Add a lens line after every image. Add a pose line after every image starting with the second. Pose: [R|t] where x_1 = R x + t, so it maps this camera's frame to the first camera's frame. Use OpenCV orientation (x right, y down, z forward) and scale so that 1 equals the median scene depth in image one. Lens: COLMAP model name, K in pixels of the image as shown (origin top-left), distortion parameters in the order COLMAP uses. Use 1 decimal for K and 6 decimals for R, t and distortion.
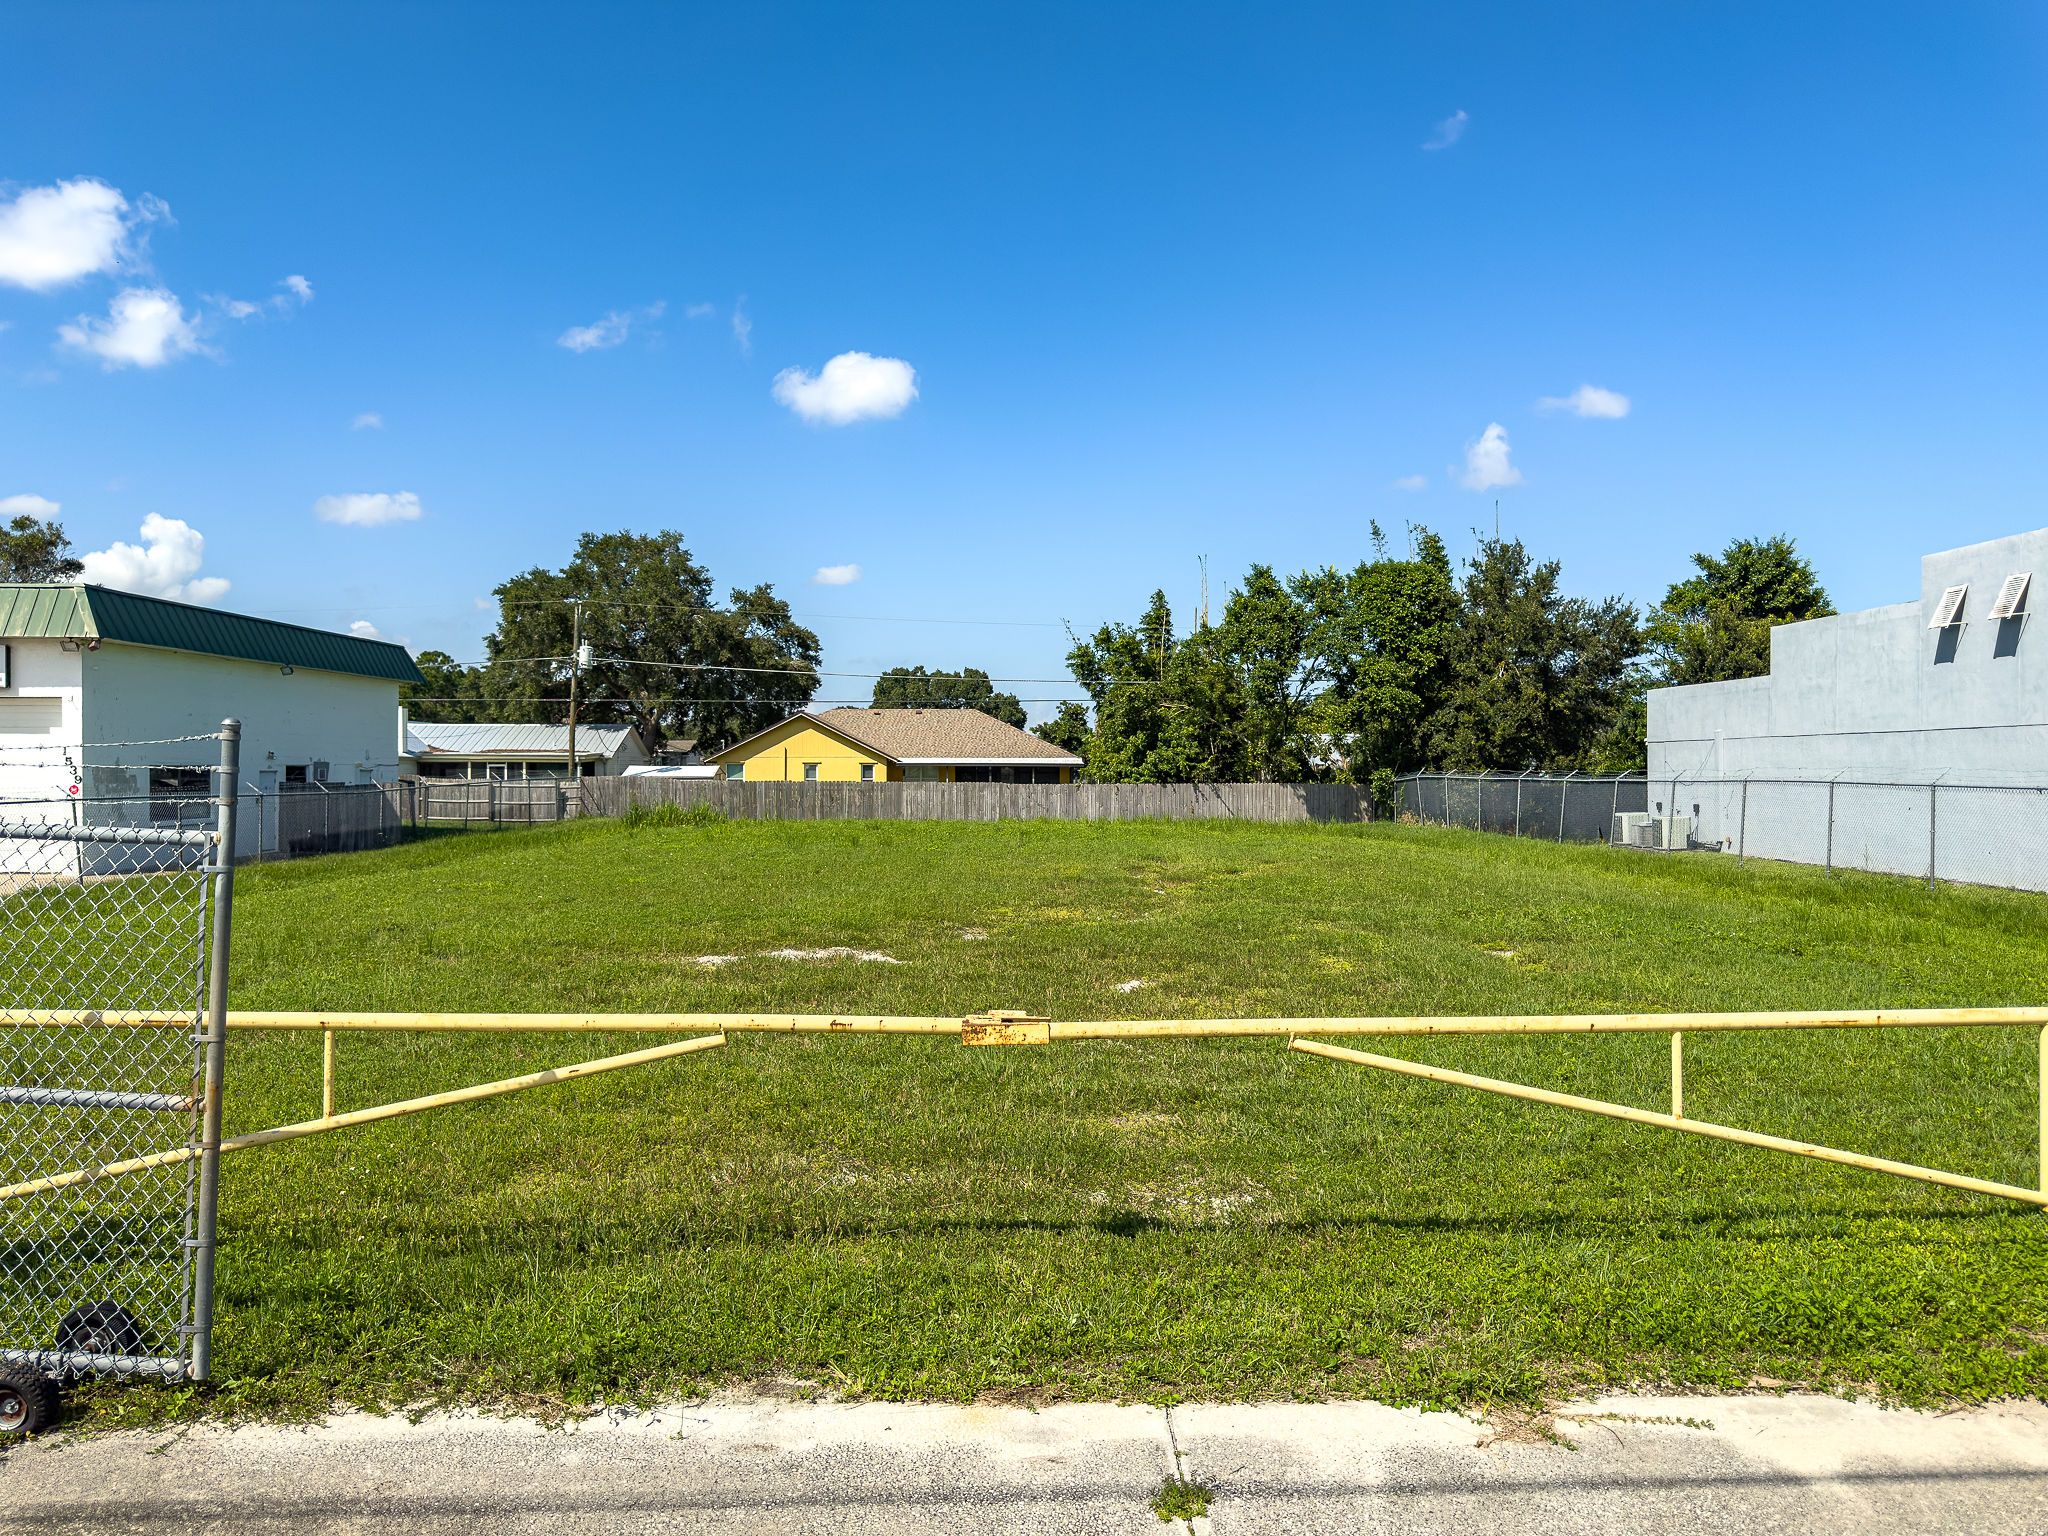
lens RADIAL K [[1444.8, 0, 1024.0], [0, 1444.8, 768.0], [0, 0, 1]] dist [0.122915, -0.177817]
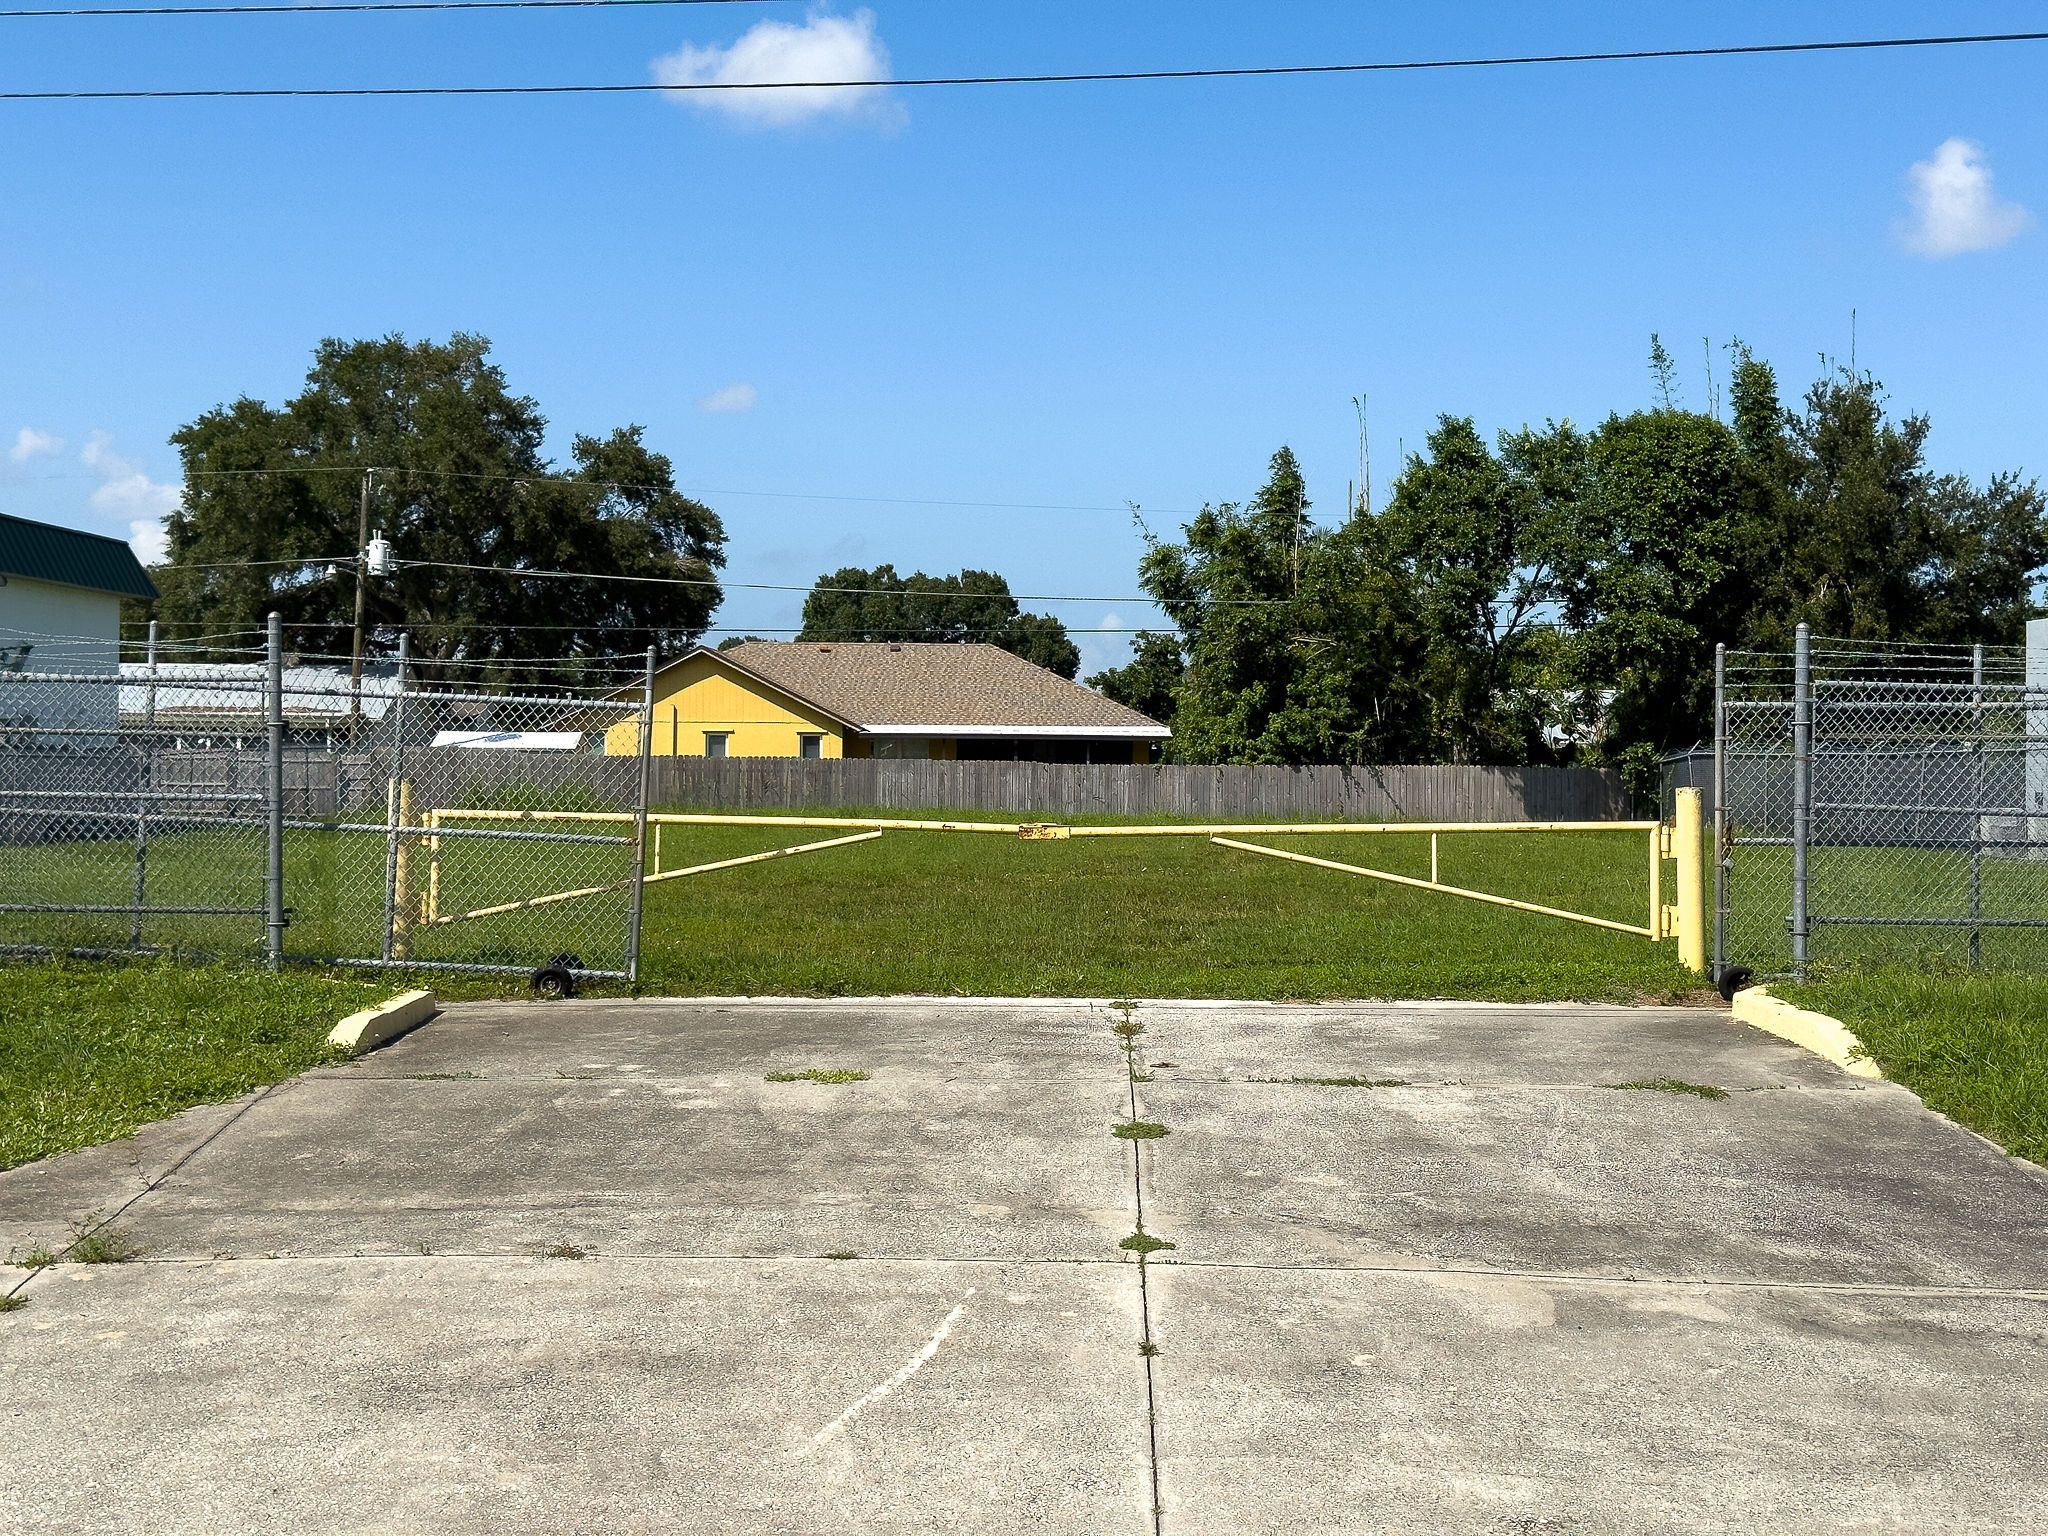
lens RADIAL K [[2870.3, 0, 1029.1], [0, 2870.3, 763.8], [0, 0, 1]] dist [0.101968, -0.034141]
pose [[0.999833, 0.007394, -0.016694, 0.002411], [-0.007380, 0.999972, 0.000921, 0.009343], [0.016700, -0.000798, 0.999860, -0.226806]]
